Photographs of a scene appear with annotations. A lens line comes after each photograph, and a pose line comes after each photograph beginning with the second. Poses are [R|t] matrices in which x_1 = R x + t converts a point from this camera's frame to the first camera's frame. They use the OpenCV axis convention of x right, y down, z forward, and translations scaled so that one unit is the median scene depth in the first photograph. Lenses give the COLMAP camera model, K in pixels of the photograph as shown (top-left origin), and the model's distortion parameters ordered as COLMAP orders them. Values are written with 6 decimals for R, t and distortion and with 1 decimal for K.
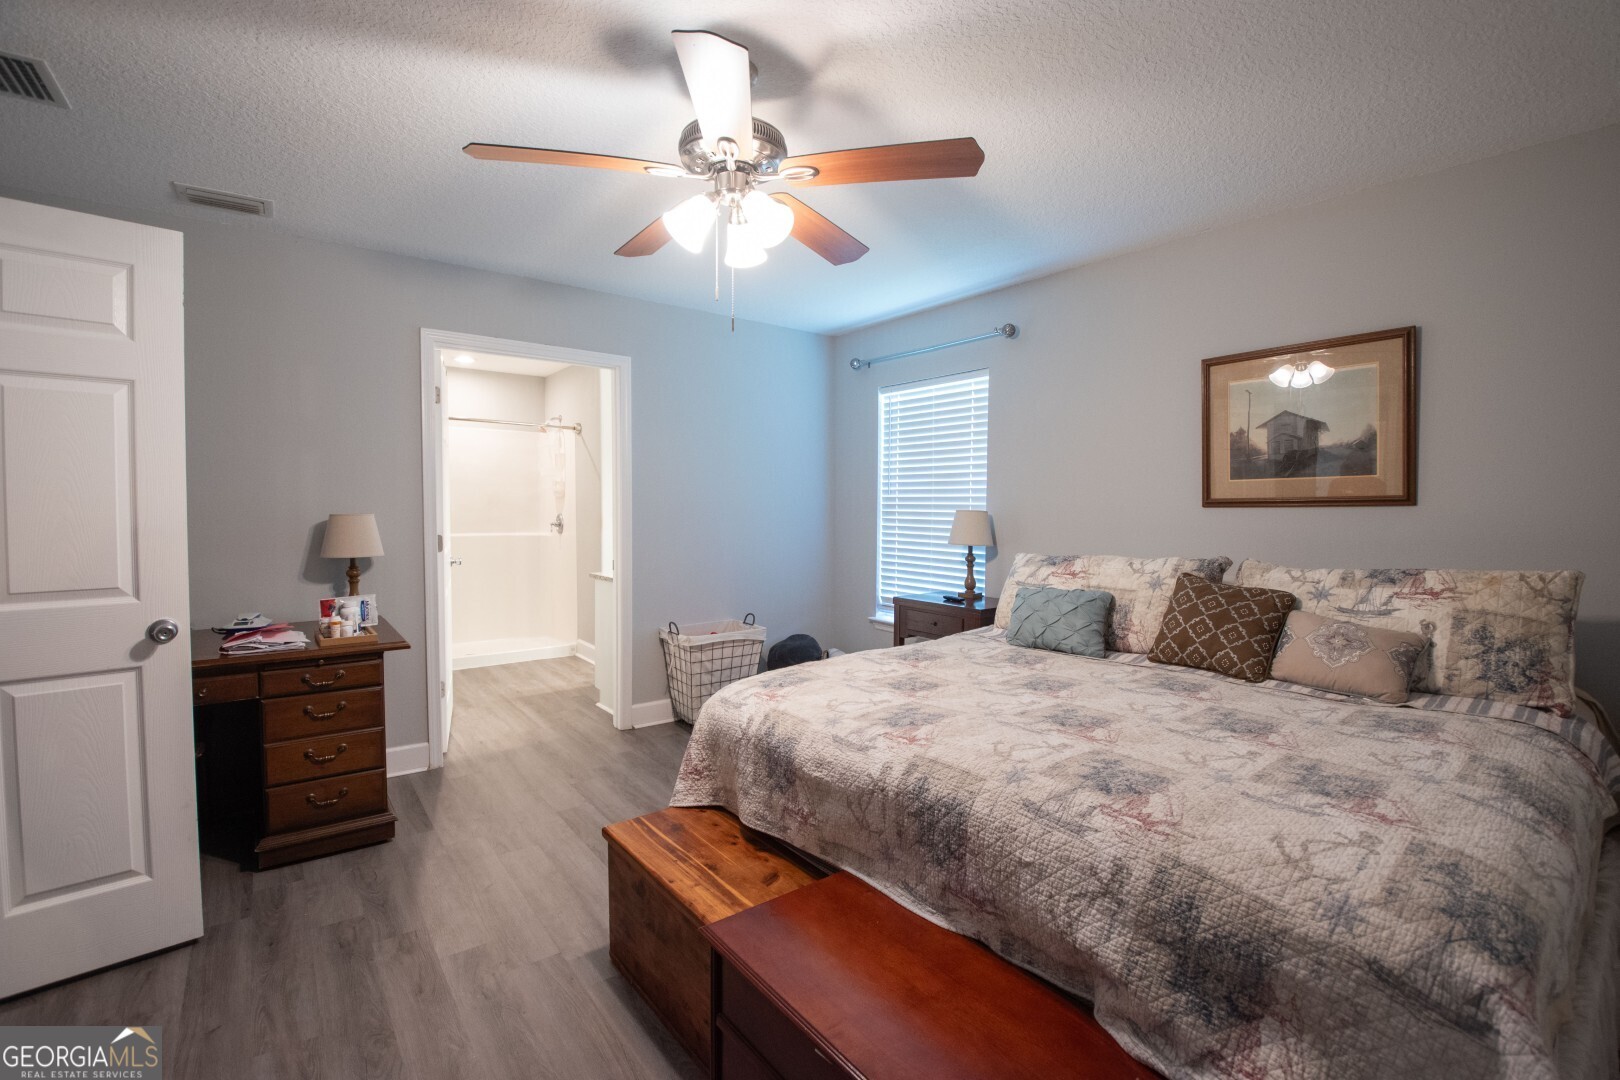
lens RADIAL K [[733.7, 0, 825.9], [0, 733.7, 527.9], [0, 0, 1]] dist [0.042520, -0.052794]
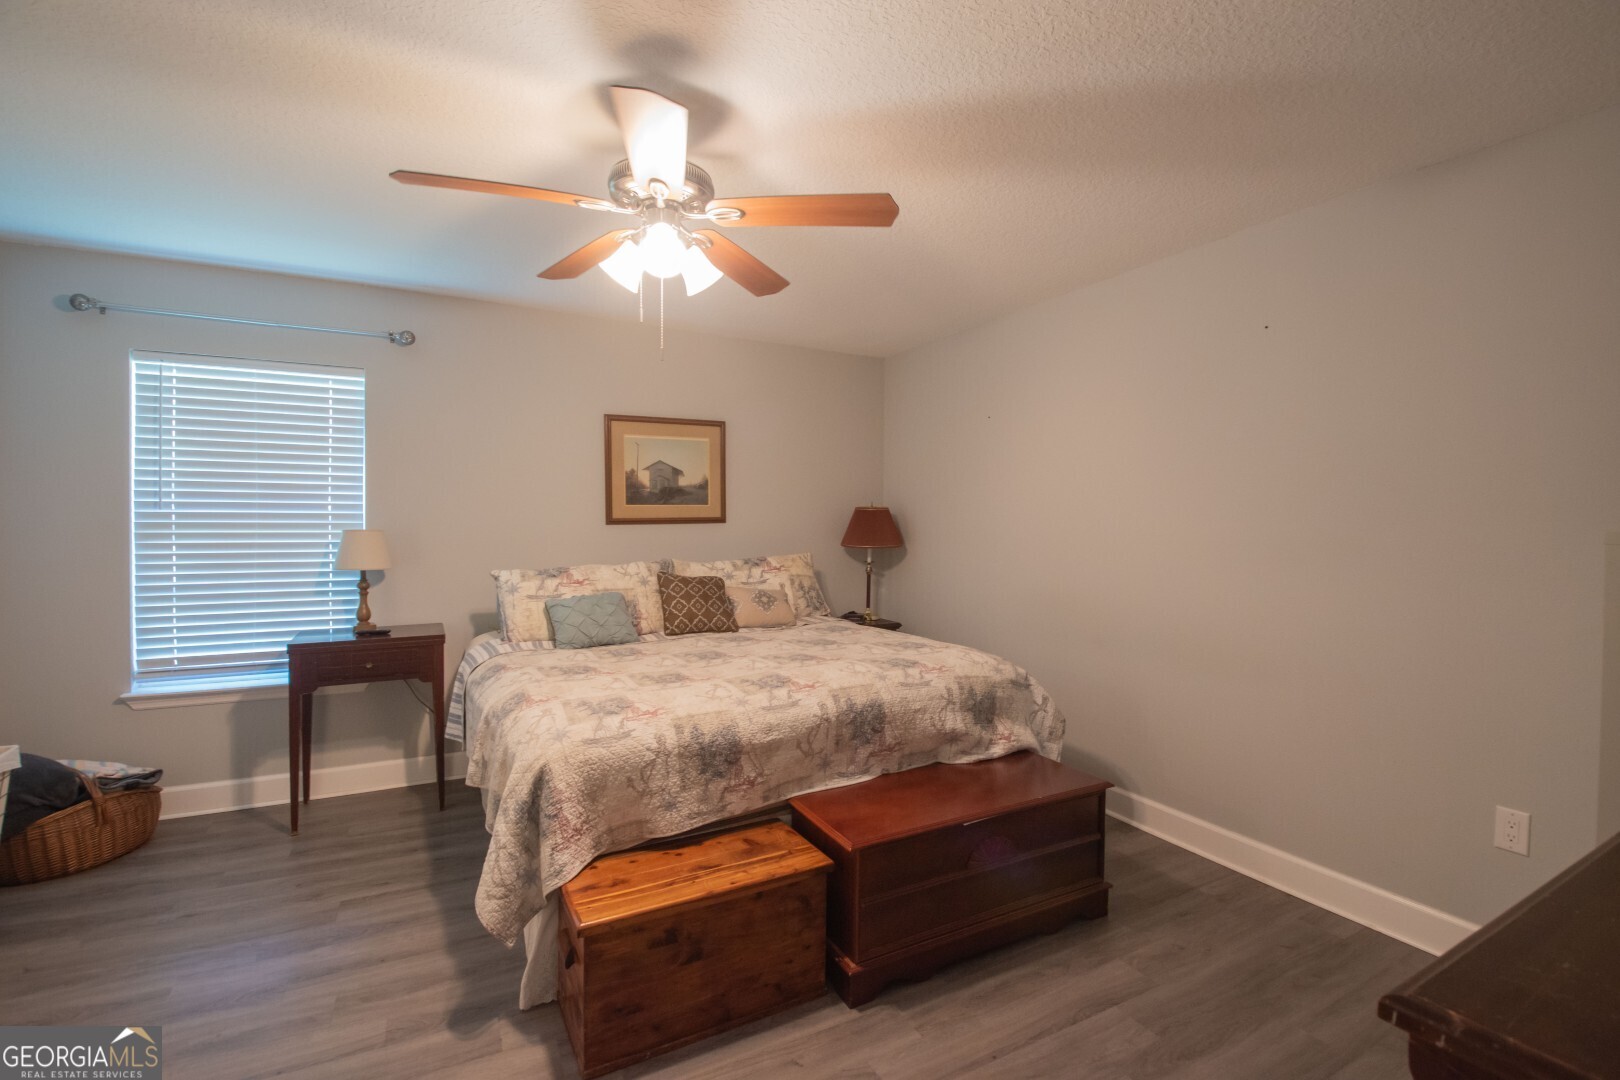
lens RADIAL K [[733.7, 0, 825.9], [0, 733.7, 527.9], [0, 0, 1]] dist [0.042520, -0.052794]
pose [[0.139005, -0.014044, 0.990192, -0.977614], [0.030333, 0.999491, 0.009918, -0.030789], [-0.989827, 0.028657, 0.139360, 0.557097]]
